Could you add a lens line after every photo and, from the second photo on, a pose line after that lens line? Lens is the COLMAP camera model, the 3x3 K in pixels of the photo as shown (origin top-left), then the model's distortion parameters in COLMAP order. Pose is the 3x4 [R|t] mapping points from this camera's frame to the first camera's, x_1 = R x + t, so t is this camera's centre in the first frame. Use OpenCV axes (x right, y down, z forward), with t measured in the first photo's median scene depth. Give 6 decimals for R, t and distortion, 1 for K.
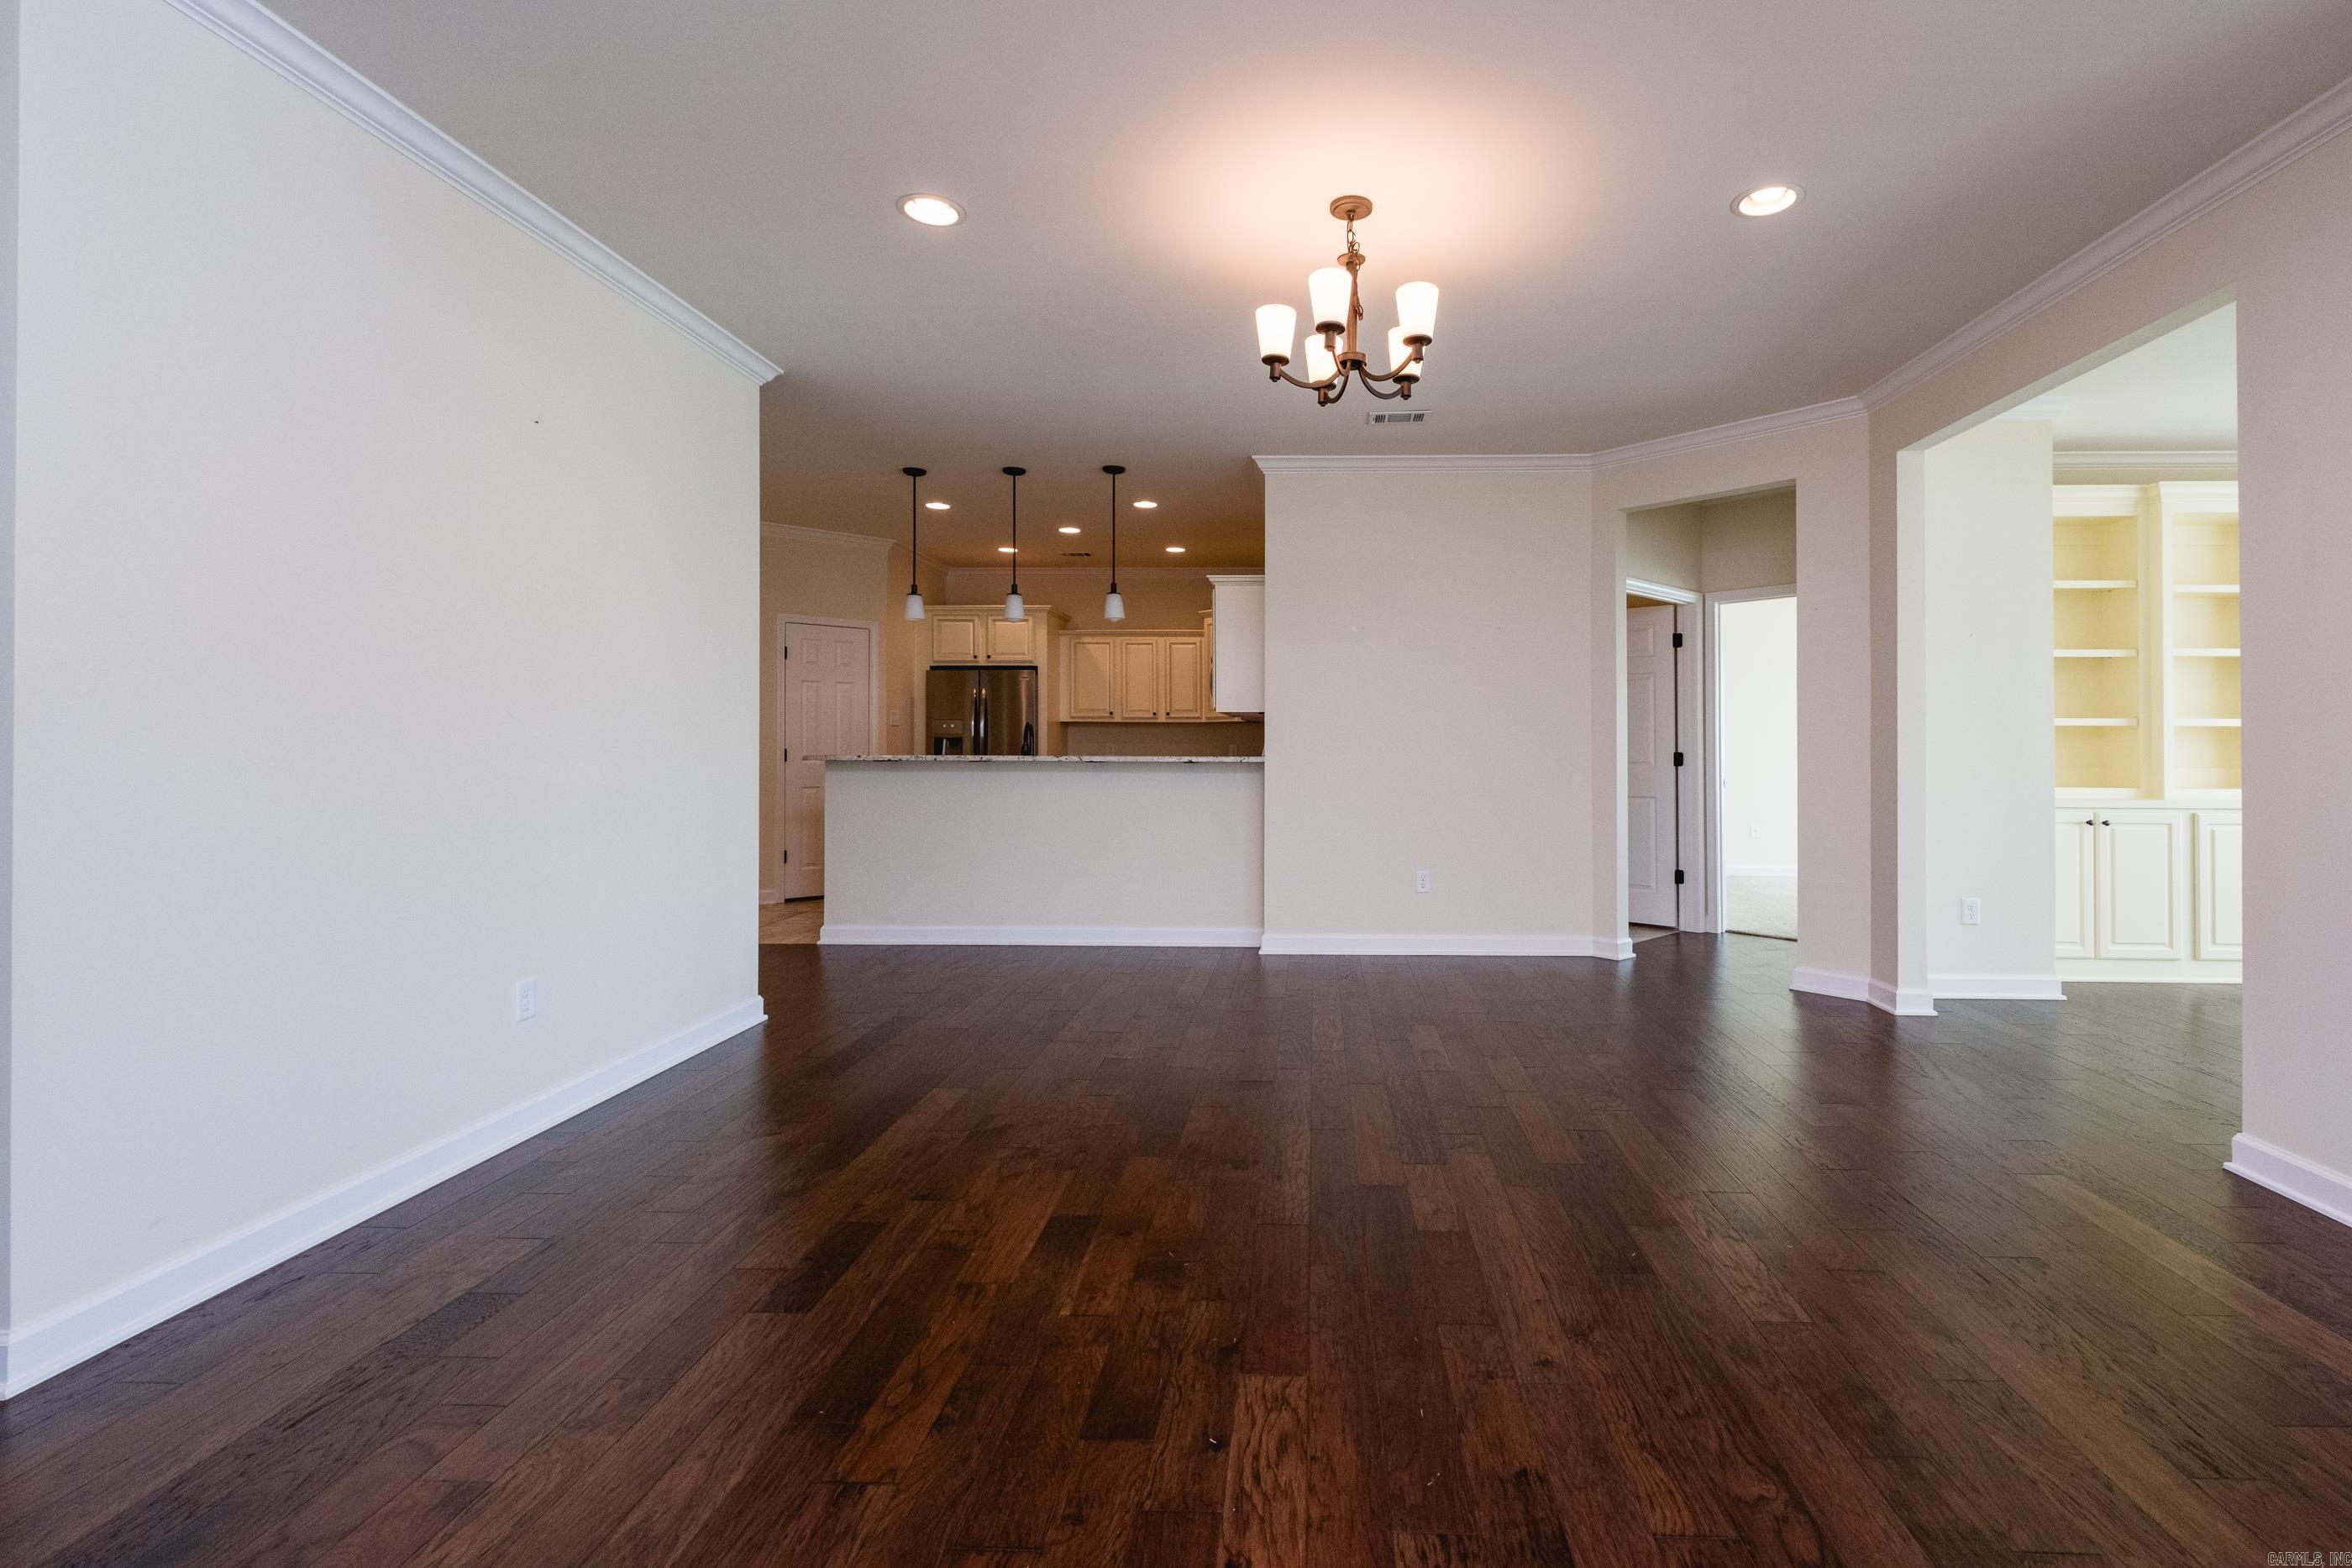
lens RADIAL K [[1038.2, 0, 1270.6], [0, 1038.2, 741.5], [0, 0, 1]] dist [-0.001233, -0.000344]
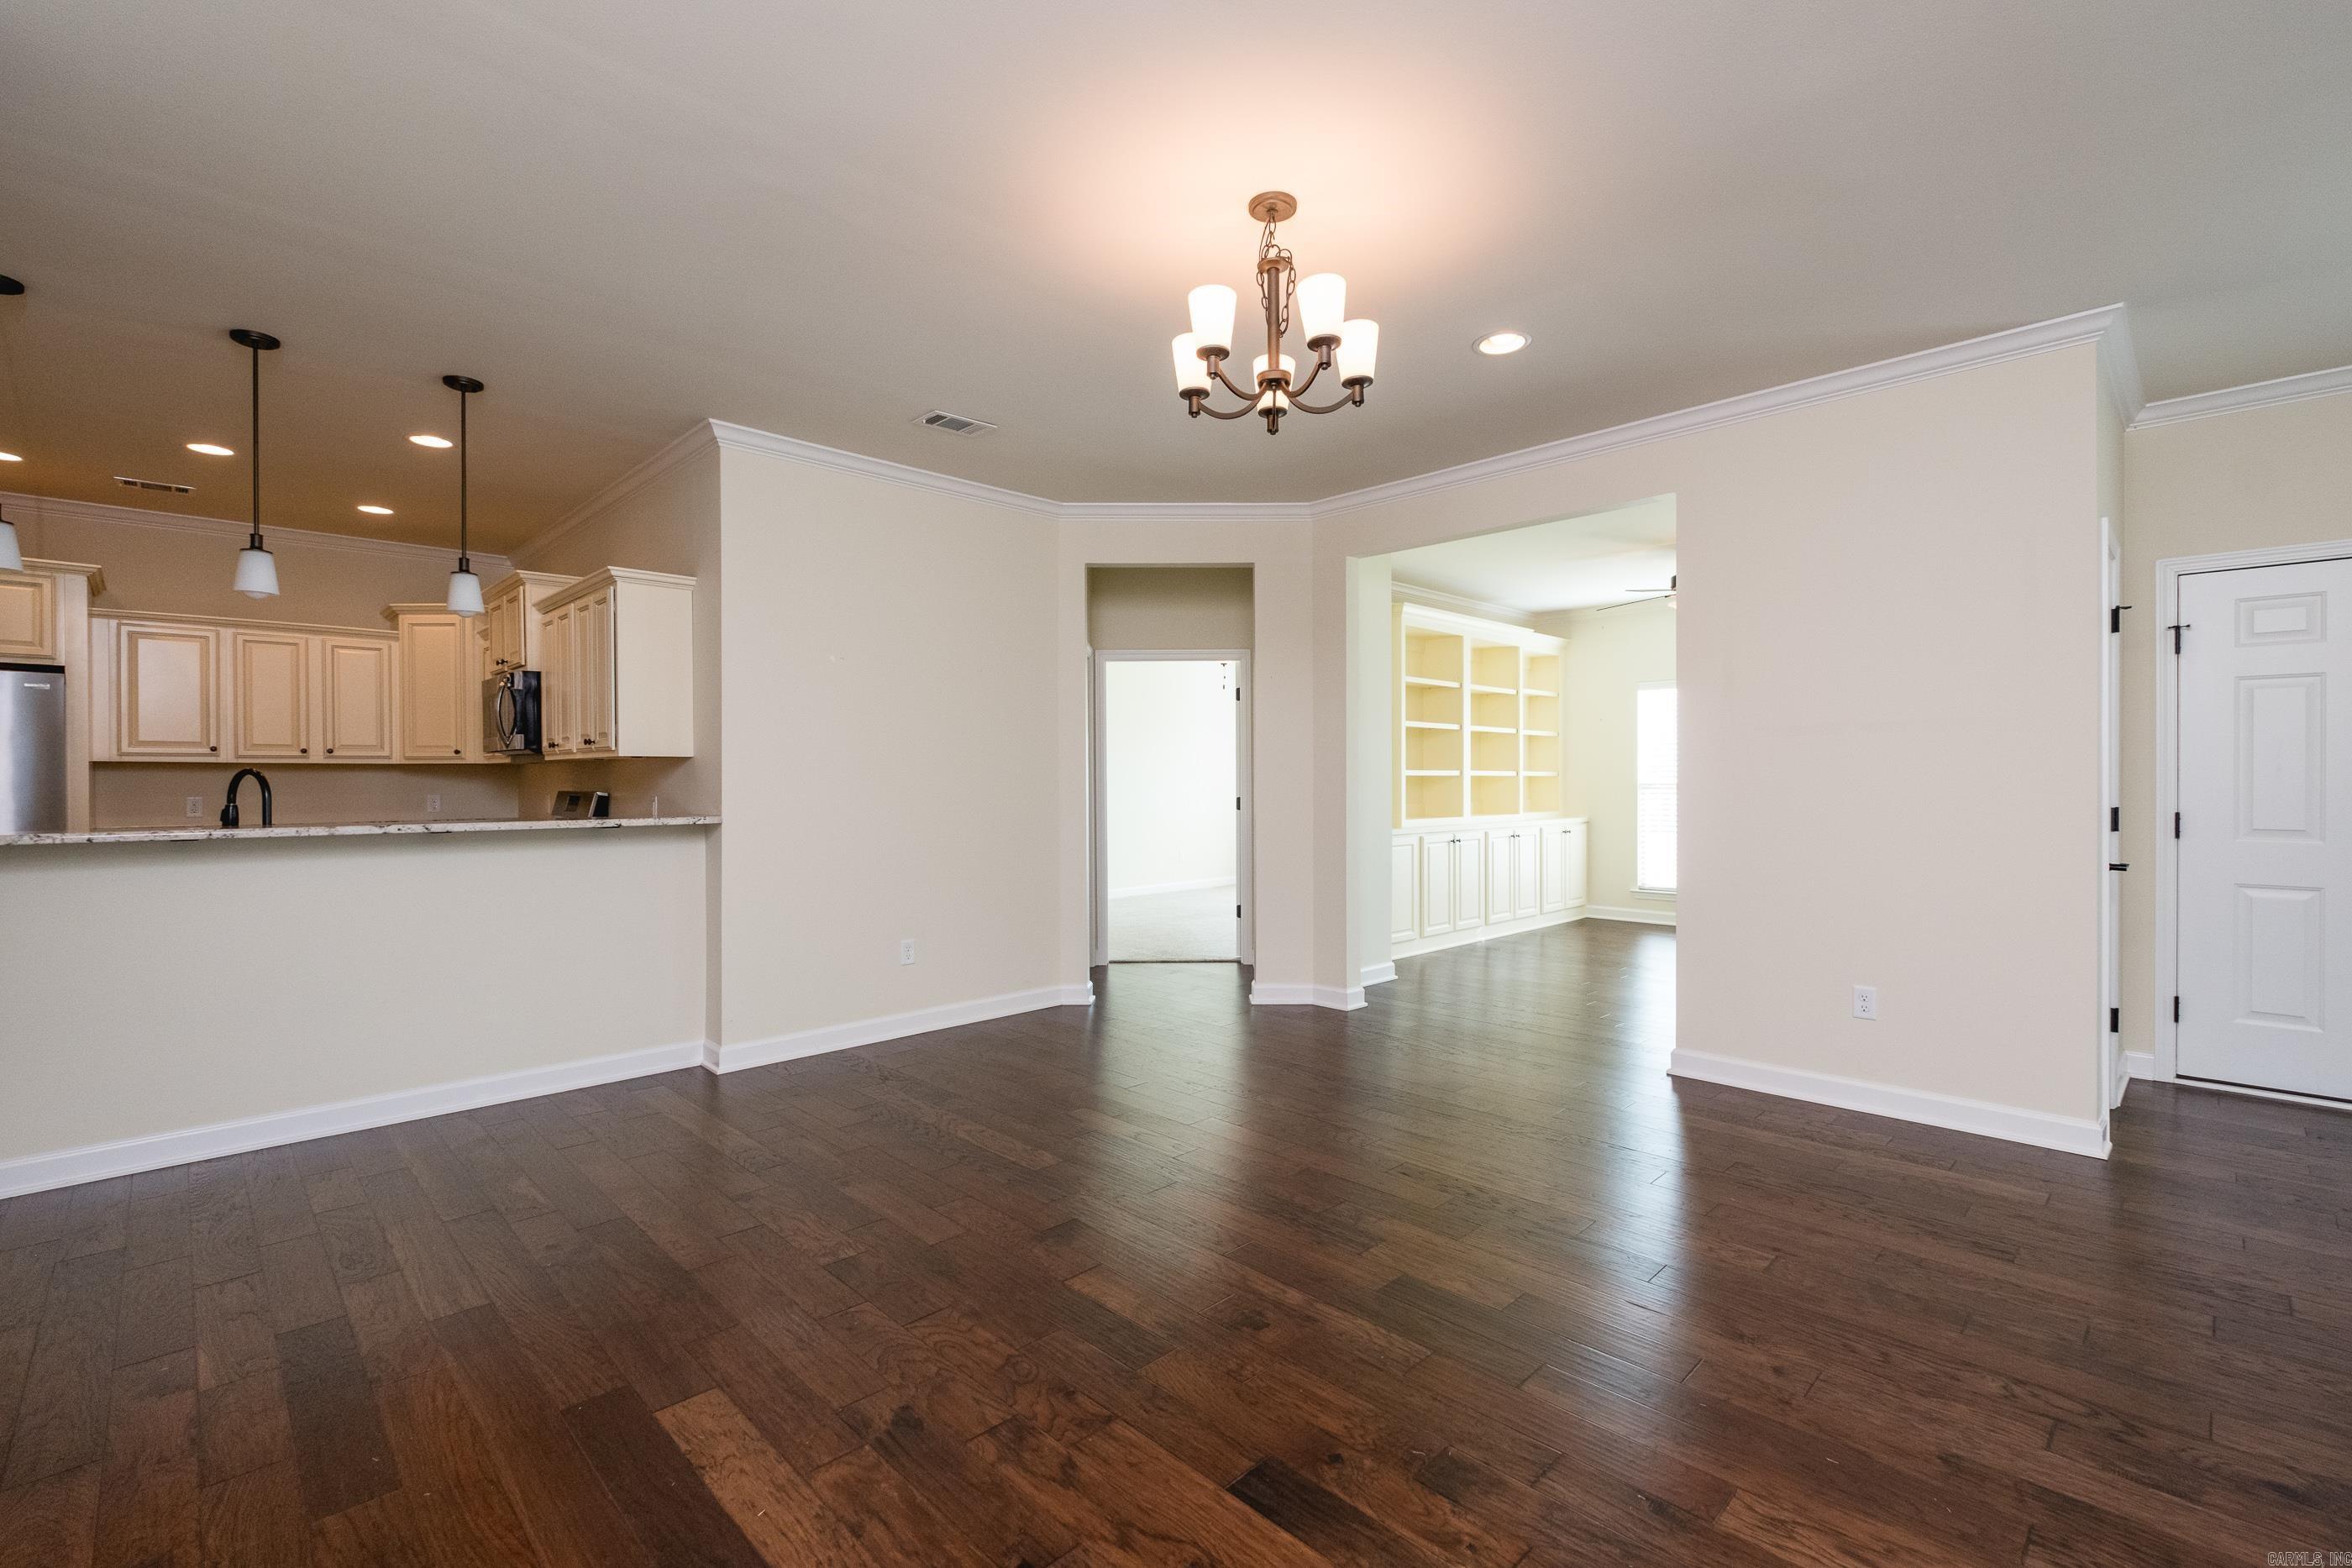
lens RADIAL K [[1025.2, 0, 1176.0], [0, 1025.2, 784.0], [0, 0, 1]] dist [-0.000100, -0.000573]
pose [[0.689335, -0.009153, 0.724385, -0.336470], [0.003360, 0.999950, 0.009438, -0.015658], [-0.724435, -0.004072, 0.689331, 0.245222]]
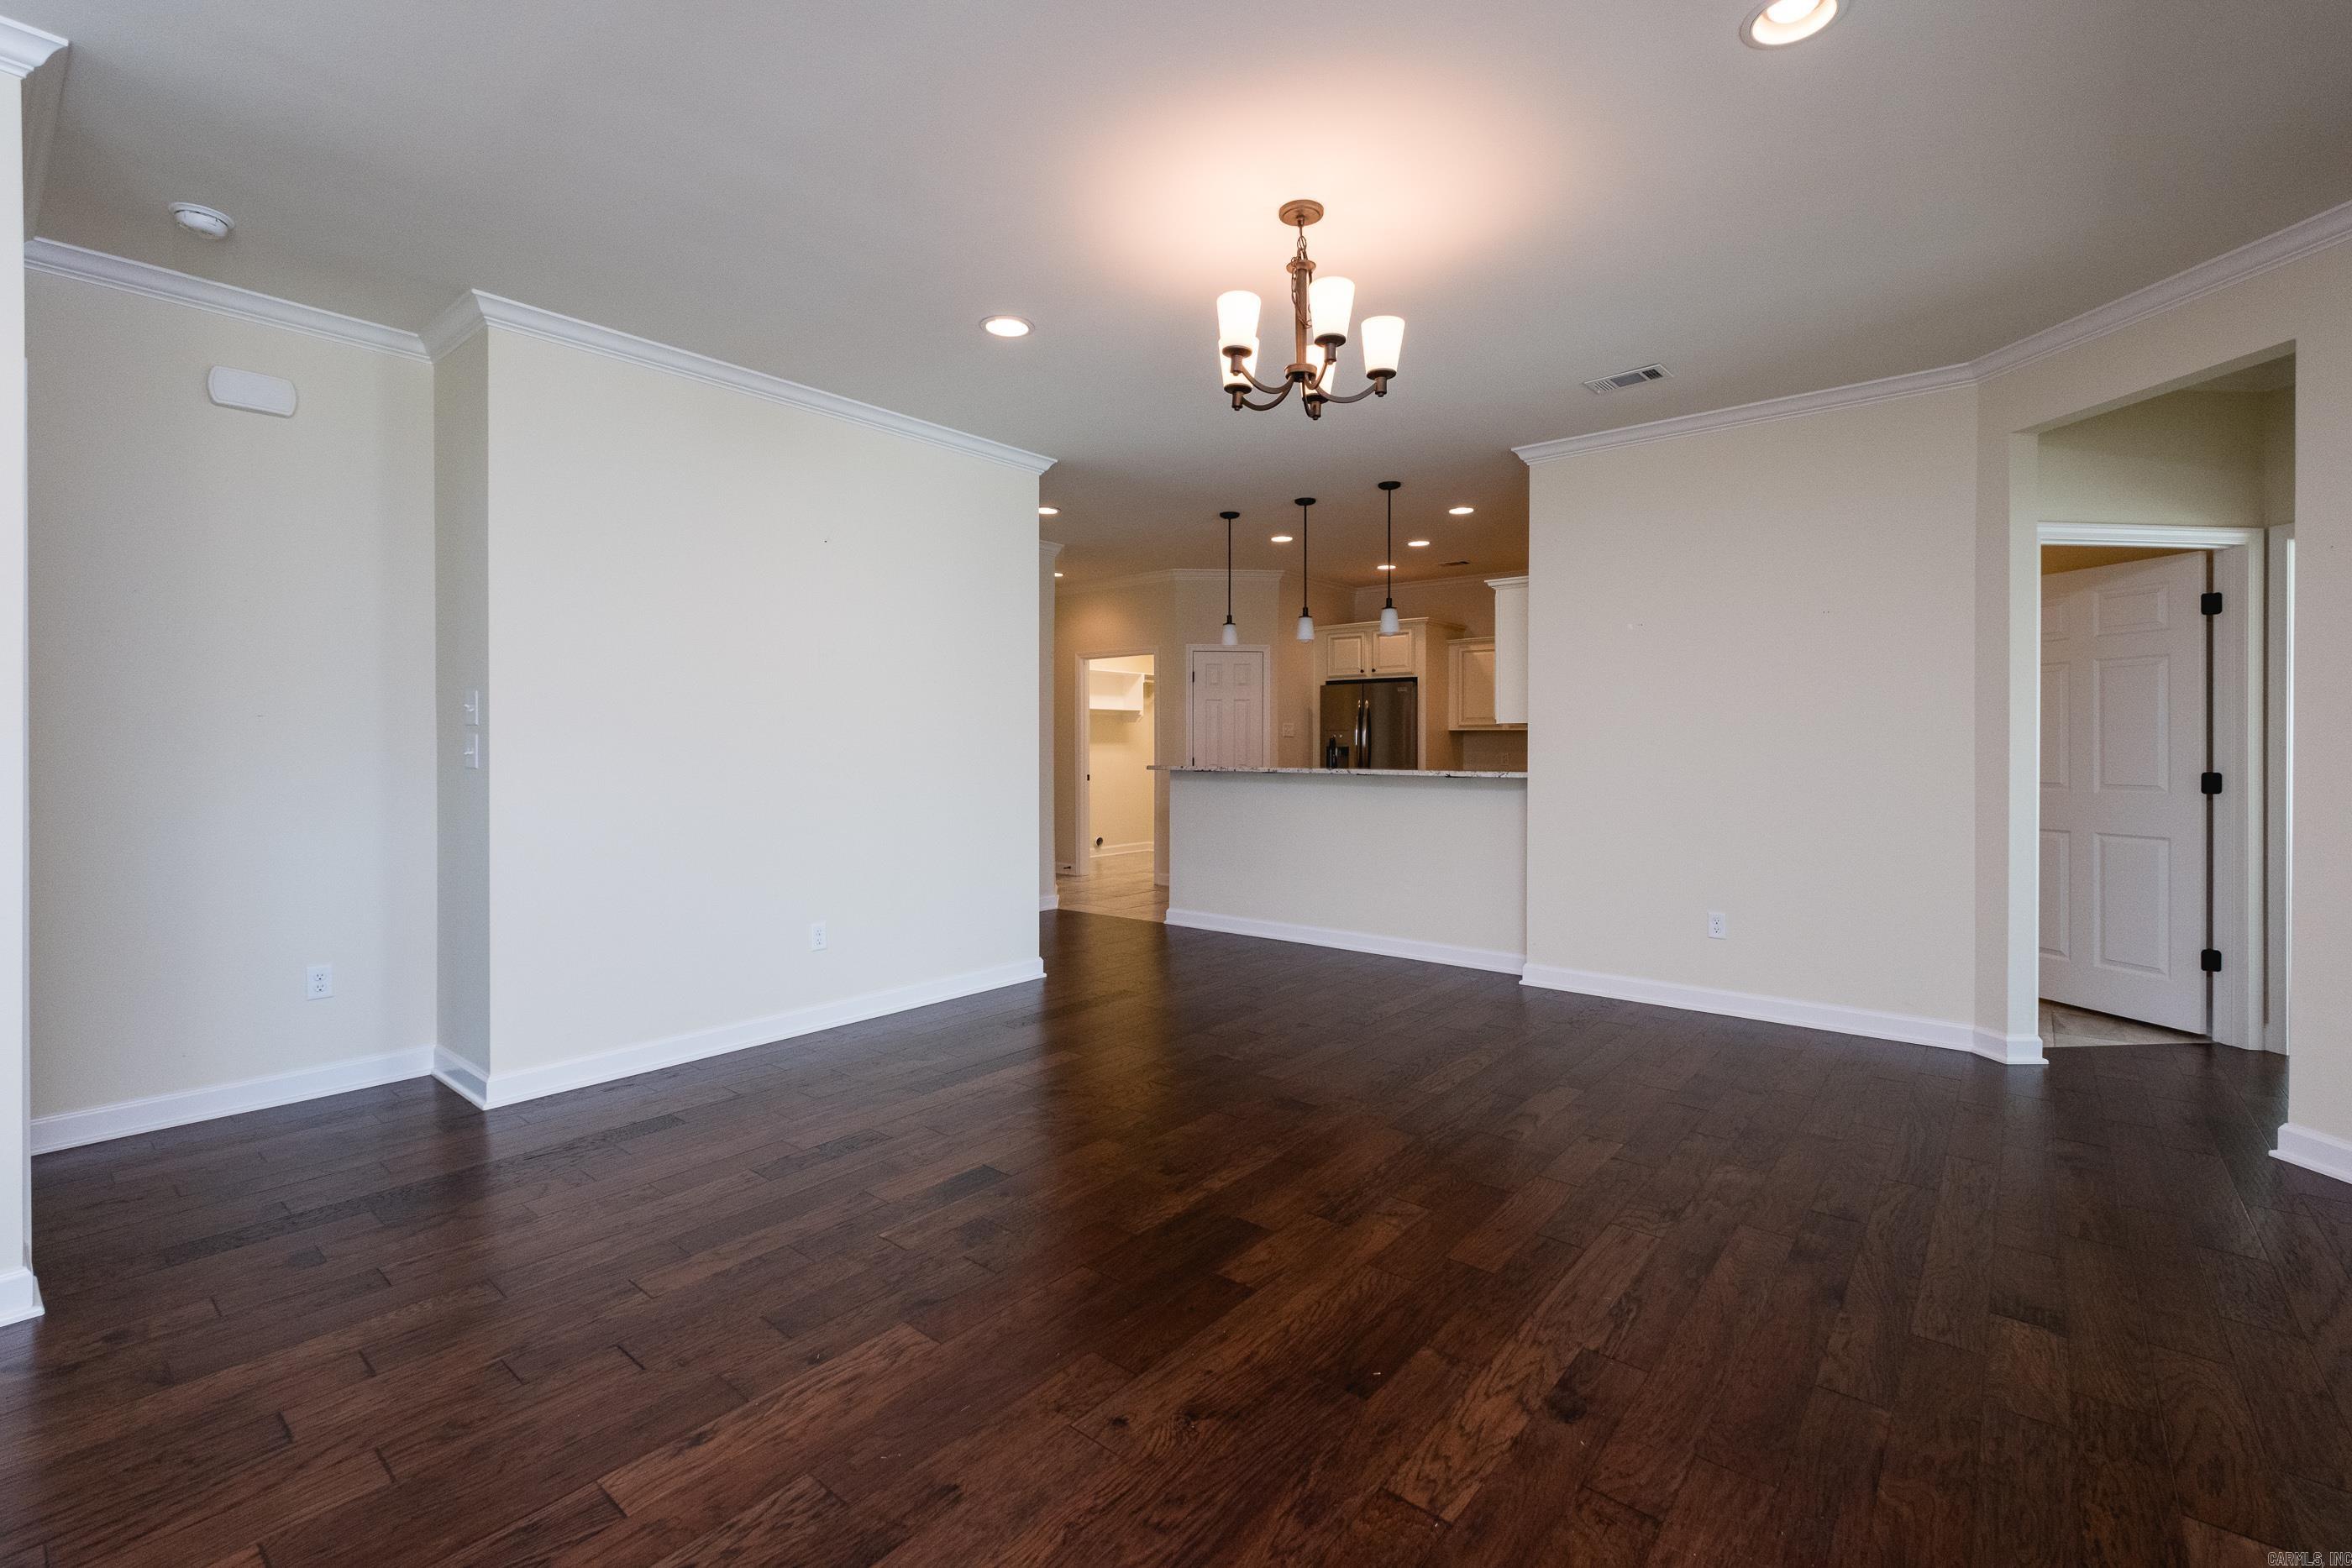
lens RADIAL K [[1007.5, 0, 1173.6], [0, 1007.5, 755.9], [0, 0, 1]] dist [0.000927, -0.000175]
pose [[0.794507, 0.005445, -0.607231, 0.301792], [0.002899, 0.999914, 0.012760, -0.012862], [0.607249, -0.011898, 0.794423, 0.099083]]
